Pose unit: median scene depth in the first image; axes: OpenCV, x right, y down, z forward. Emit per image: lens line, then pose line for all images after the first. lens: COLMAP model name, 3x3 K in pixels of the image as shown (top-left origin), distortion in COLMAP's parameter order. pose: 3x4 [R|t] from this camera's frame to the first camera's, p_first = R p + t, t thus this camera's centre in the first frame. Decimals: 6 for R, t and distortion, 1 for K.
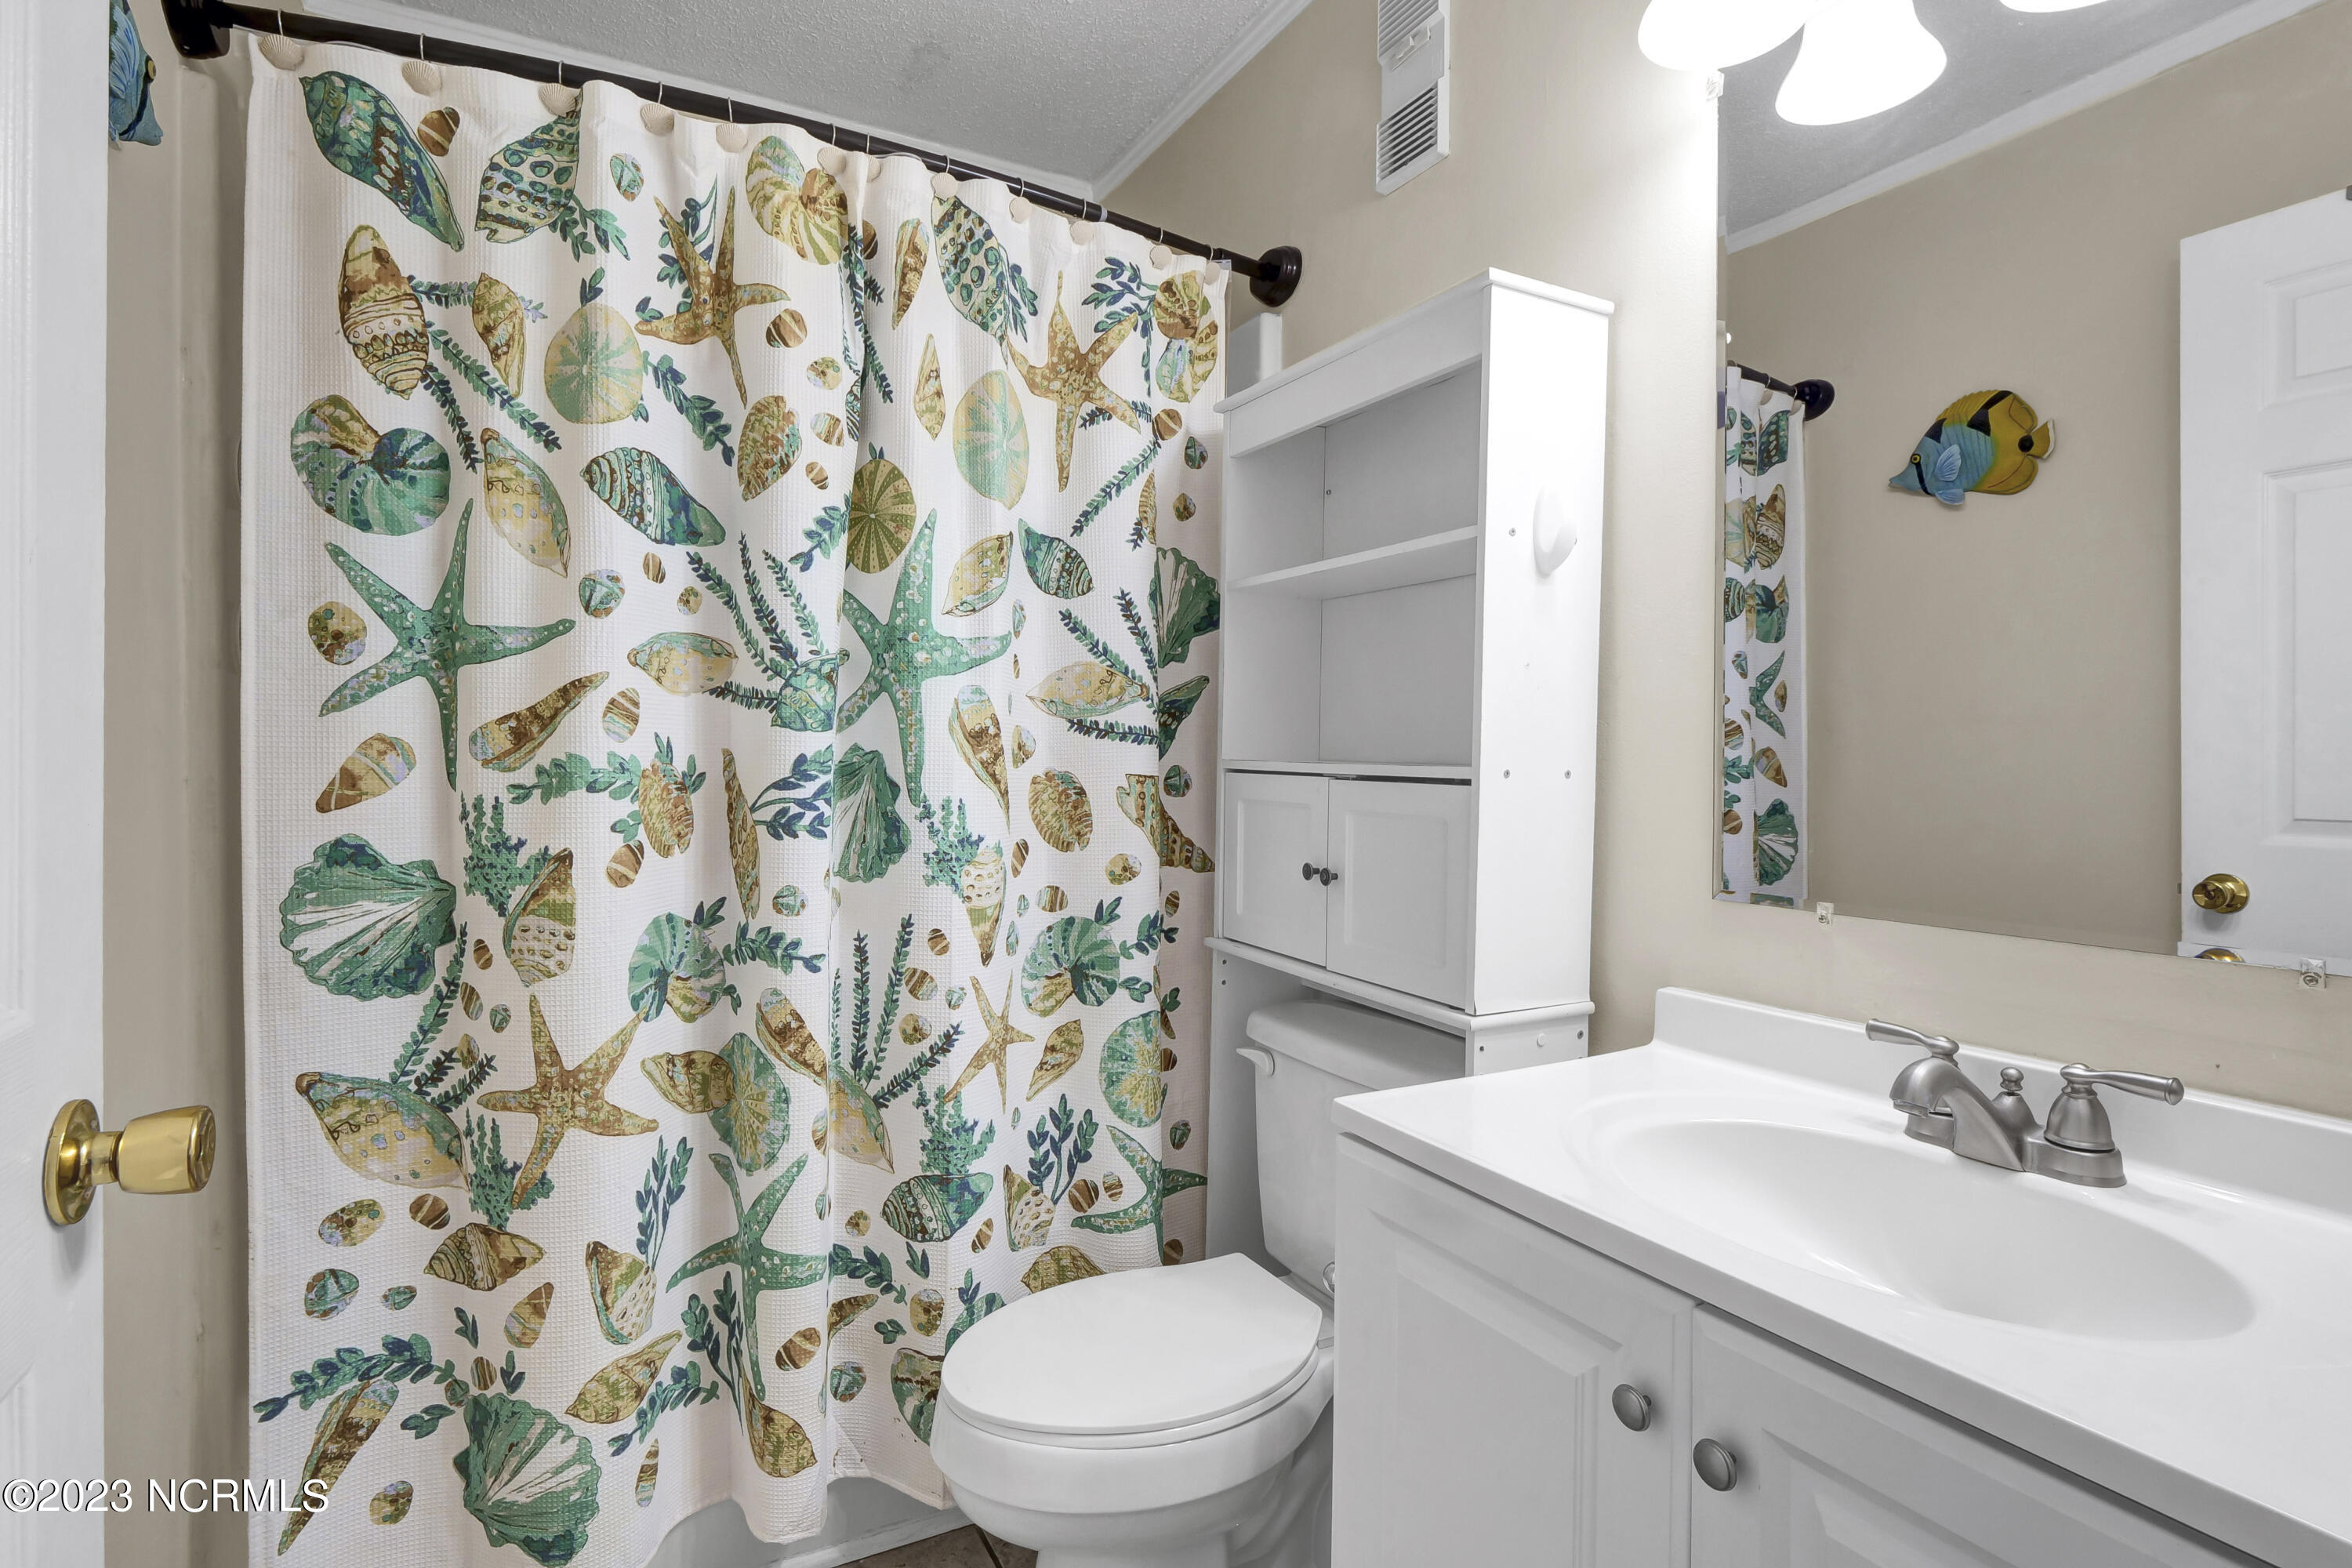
lens RADIAL K [[1151.5, 0, 1171.0], [0, 1151.5, 771.0], [0, 0, 1]] dist [-0.018486, -0.001561]
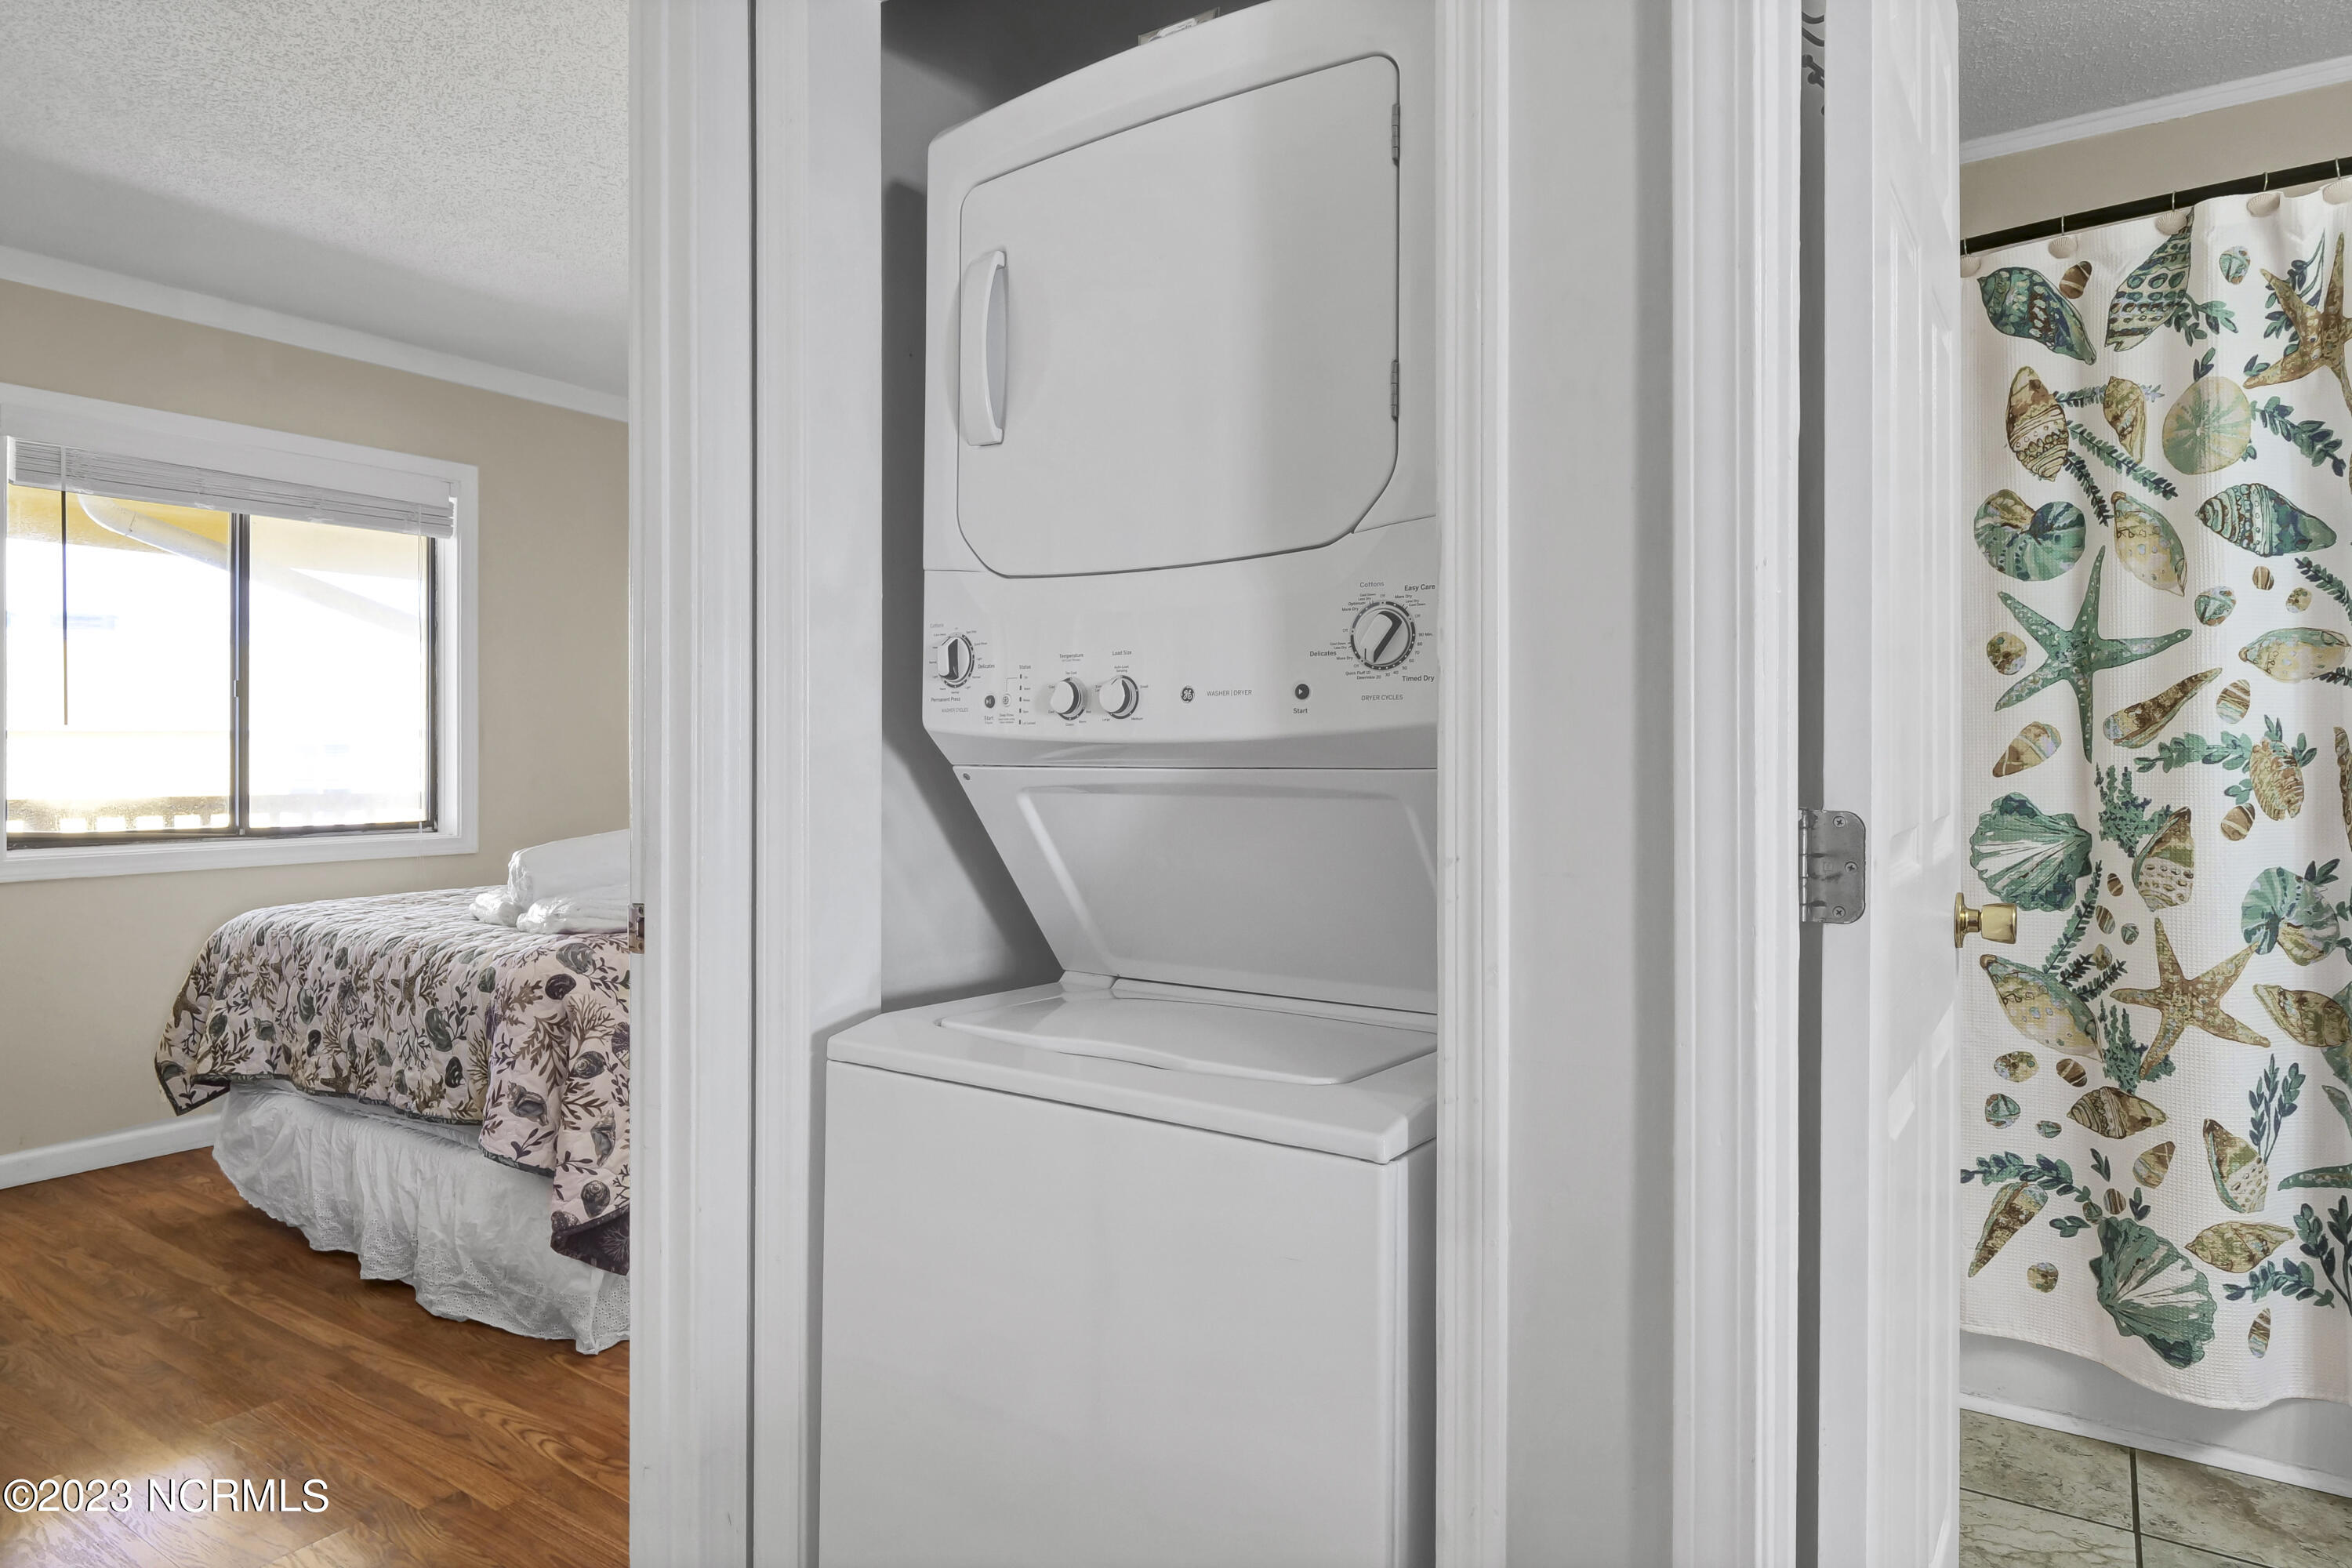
lens RADIAL K [[1410.7, 0, 1174.0], [0, 1410.7, 754.0], [0, 0, 1]] dist [0.005010, 0.004891]
pose [[0.481460, -0.006328, -0.876445, 0.317952], [0.000984, 0.999977, -0.006679, 0.017127], [0.876468, 0.002353, 0.481455, -0.757035]]
